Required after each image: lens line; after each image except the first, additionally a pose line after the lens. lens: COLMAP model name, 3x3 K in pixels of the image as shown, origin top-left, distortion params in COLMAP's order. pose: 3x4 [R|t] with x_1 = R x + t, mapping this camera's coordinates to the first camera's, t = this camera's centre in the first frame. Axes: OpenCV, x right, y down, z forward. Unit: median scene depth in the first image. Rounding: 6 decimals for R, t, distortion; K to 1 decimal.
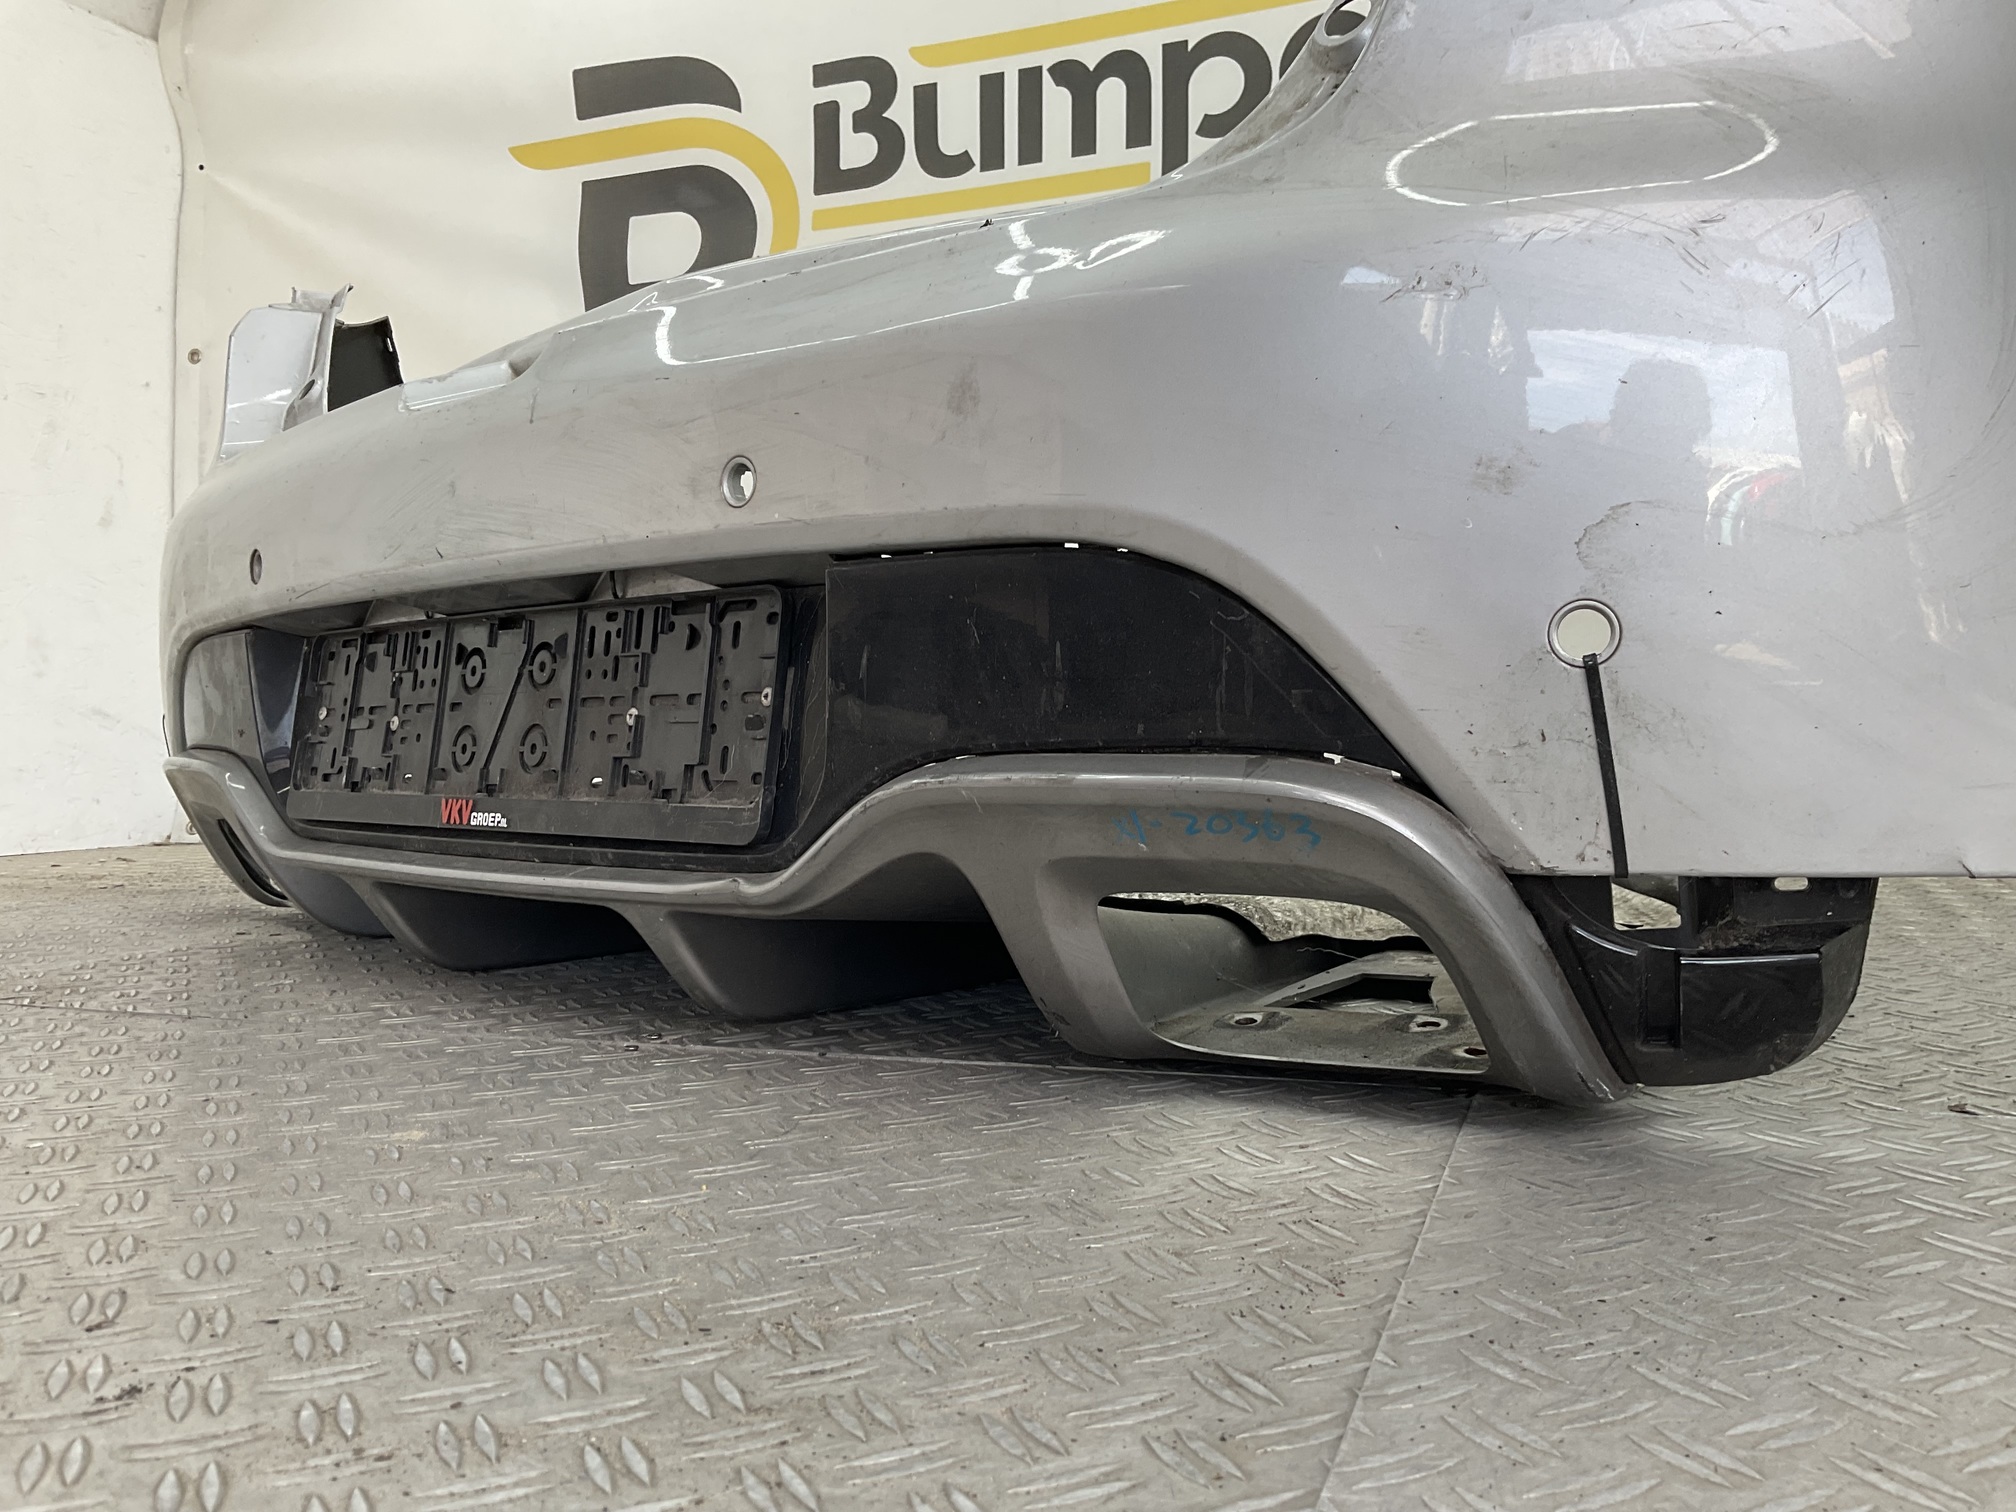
lens RADIAL K [[1665.1, 0, 1011.4], [0, 1665.1, 769.8], [0, 0, 1]] dist [0.070694, -0.128983]
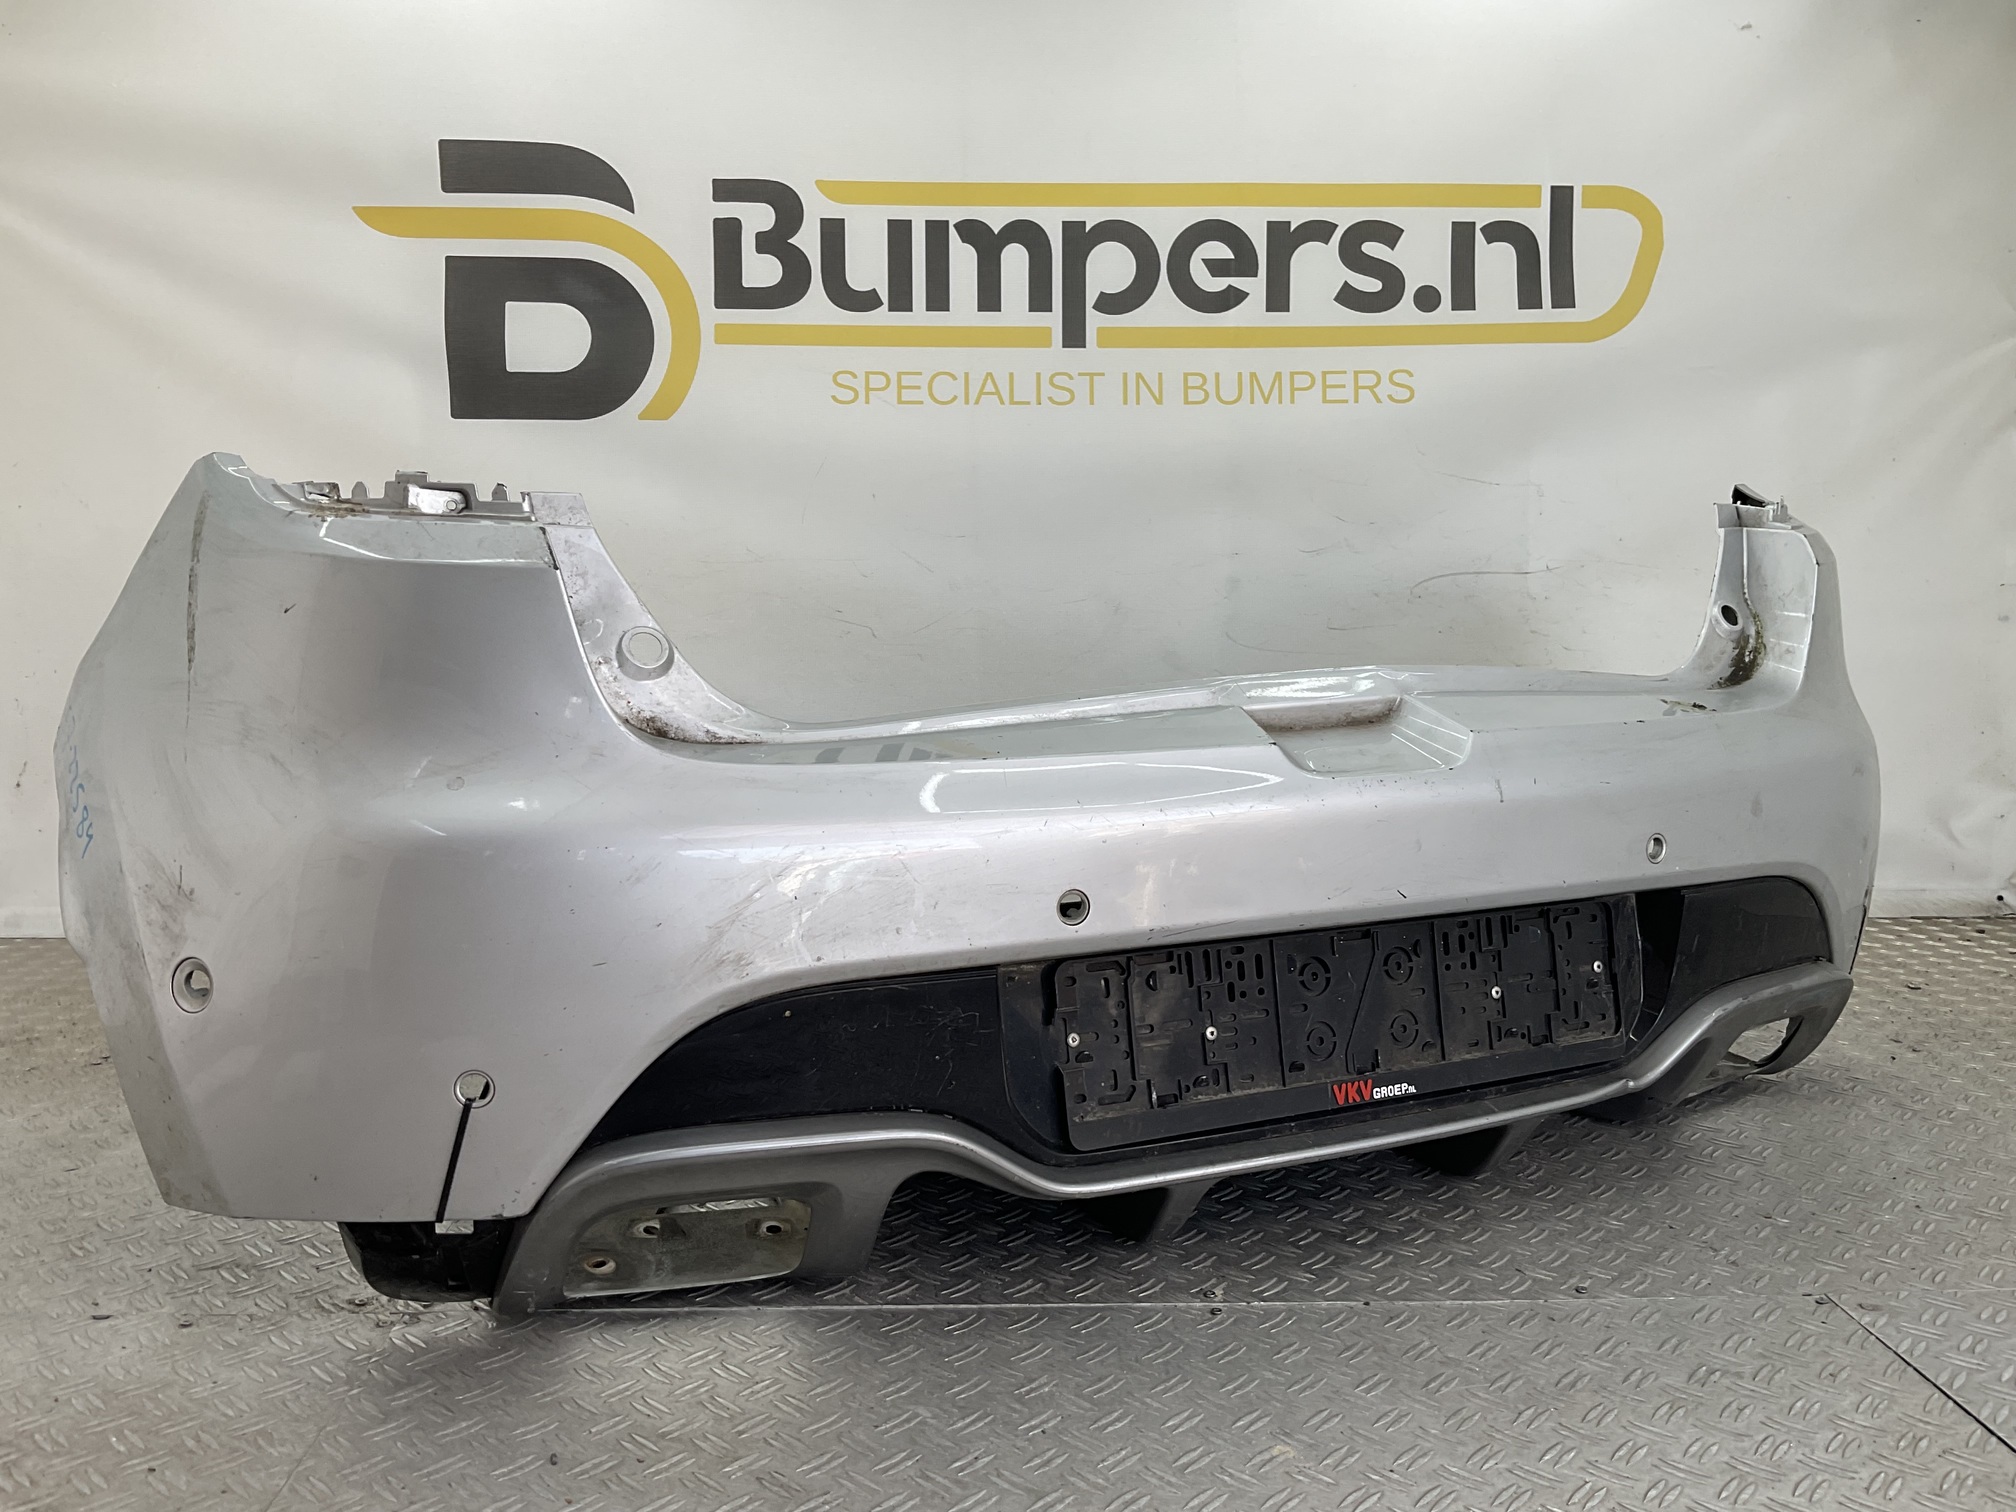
lens RADIAL K [[1665.1, 0, 1008.0], [0, 1665.1, 758.8], [0, 0, 1]] dist [0.070694, -0.128983]
pose [[0.921352, -0.016968, 0.388359, -0.533355], [-0.011605, 0.997401, 0.071109, -0.211552], [-0.388556, -0.070023, 0.918761, -0.055869]]
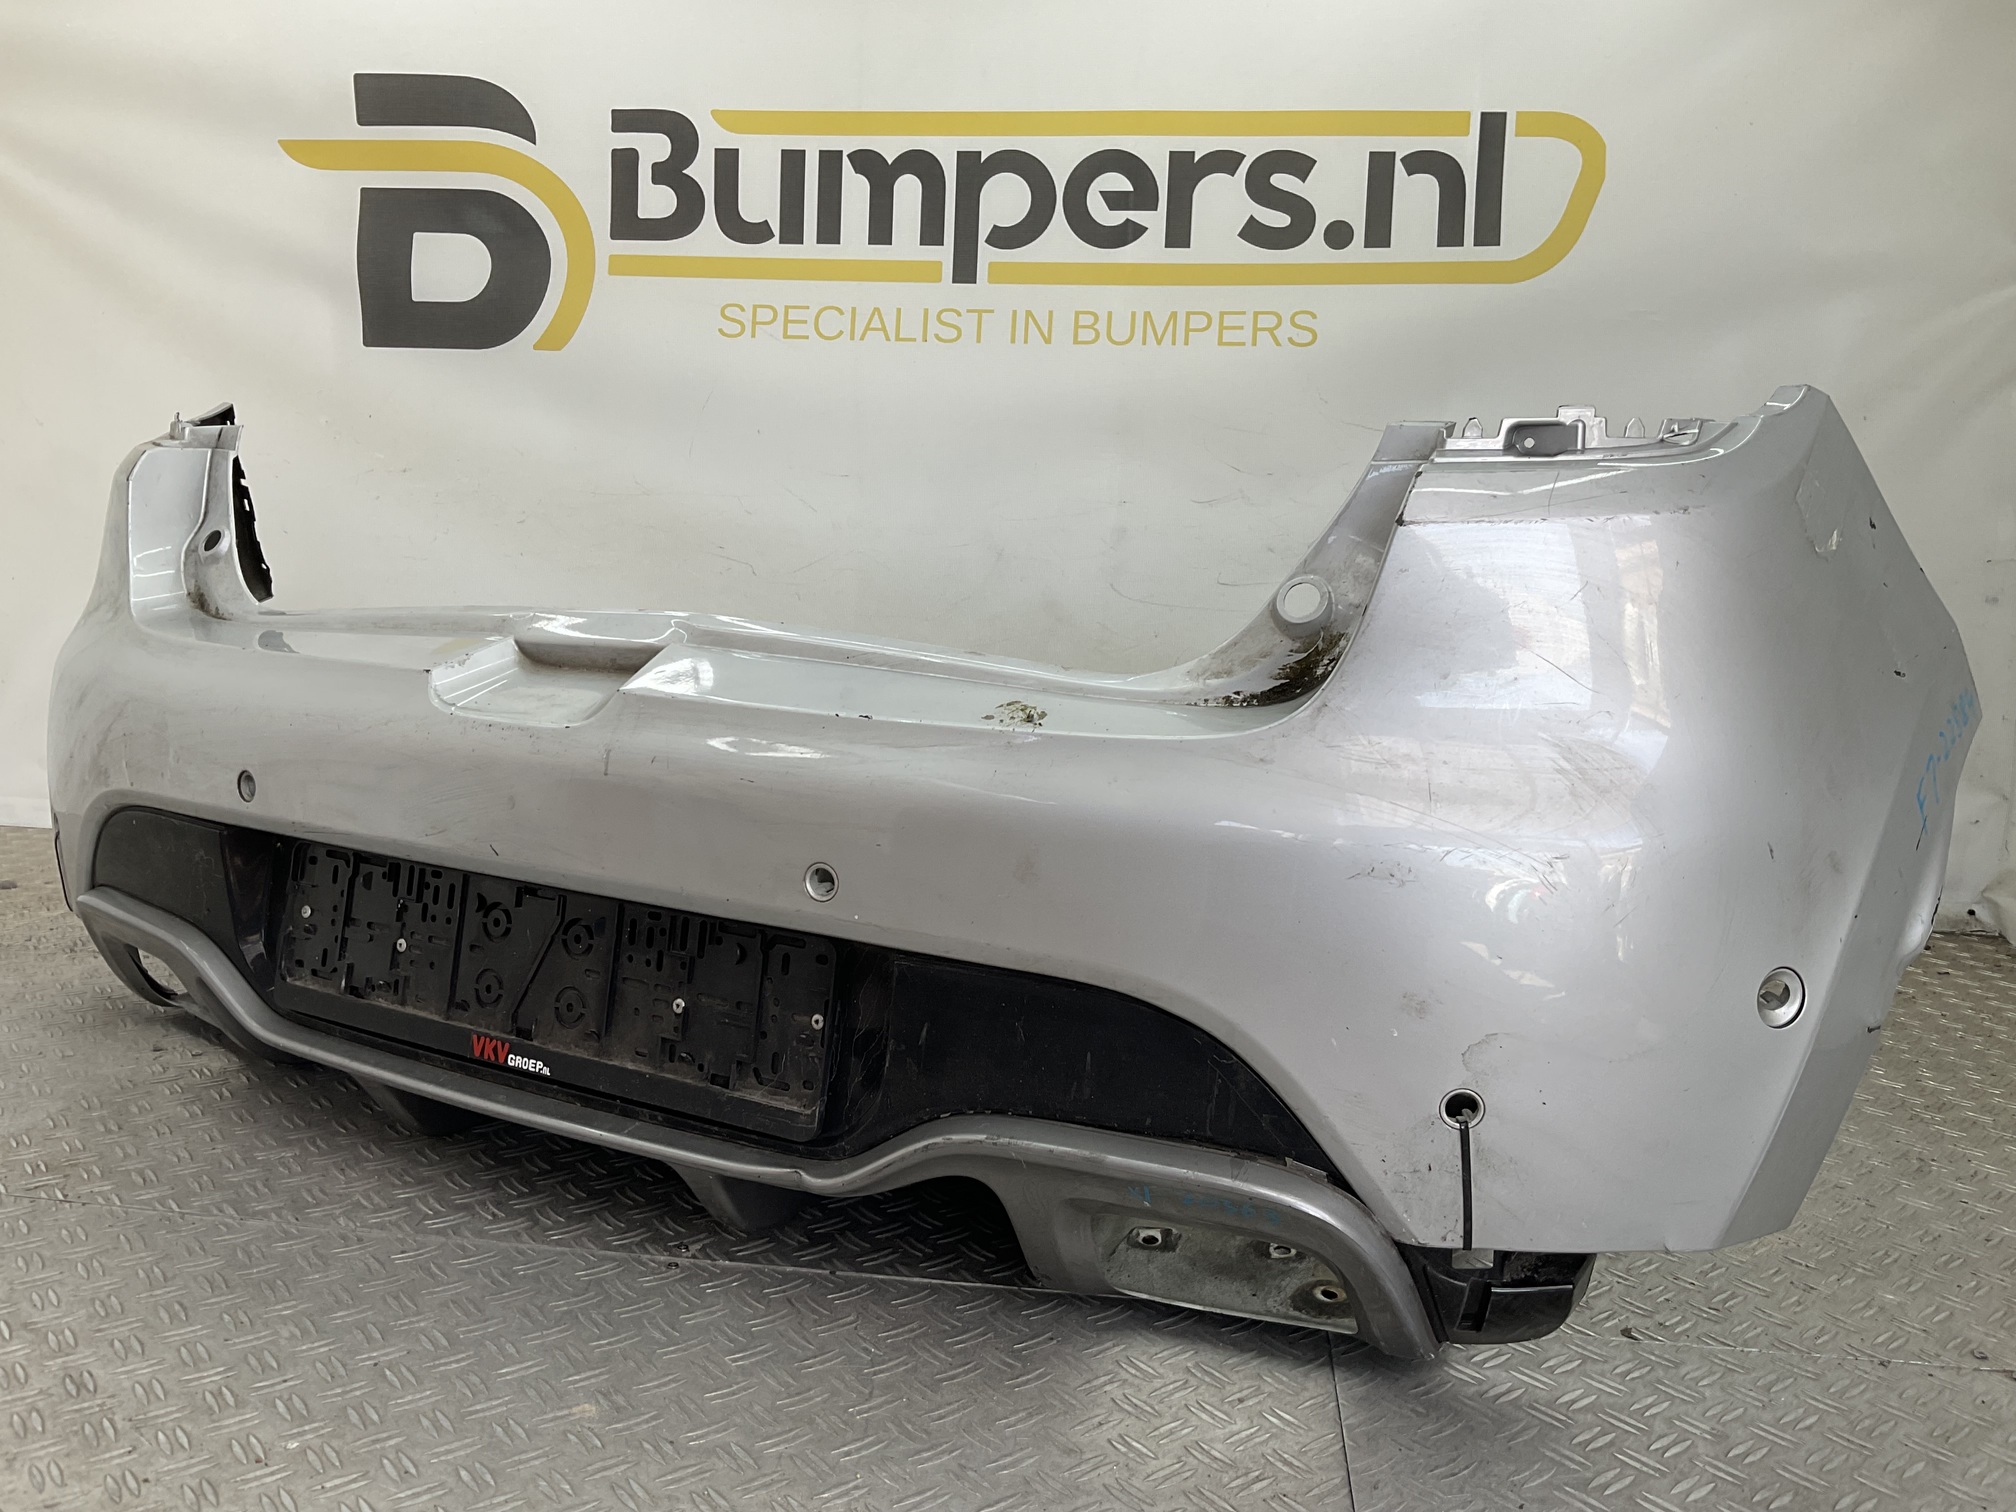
lens RADIAL K [[1665.1, 0, 1012.7], [0, 1665.1, 763.8], [0, 0, 1]] dist [0.070694, -0.128983]
pose [[0.970658, 0.021979, 0.239459, -0.176031], [-0.049402, 0.992799, 0.109130, -0.219316], [-0.235337, -0.117757, 0.964754, -0.143840]]
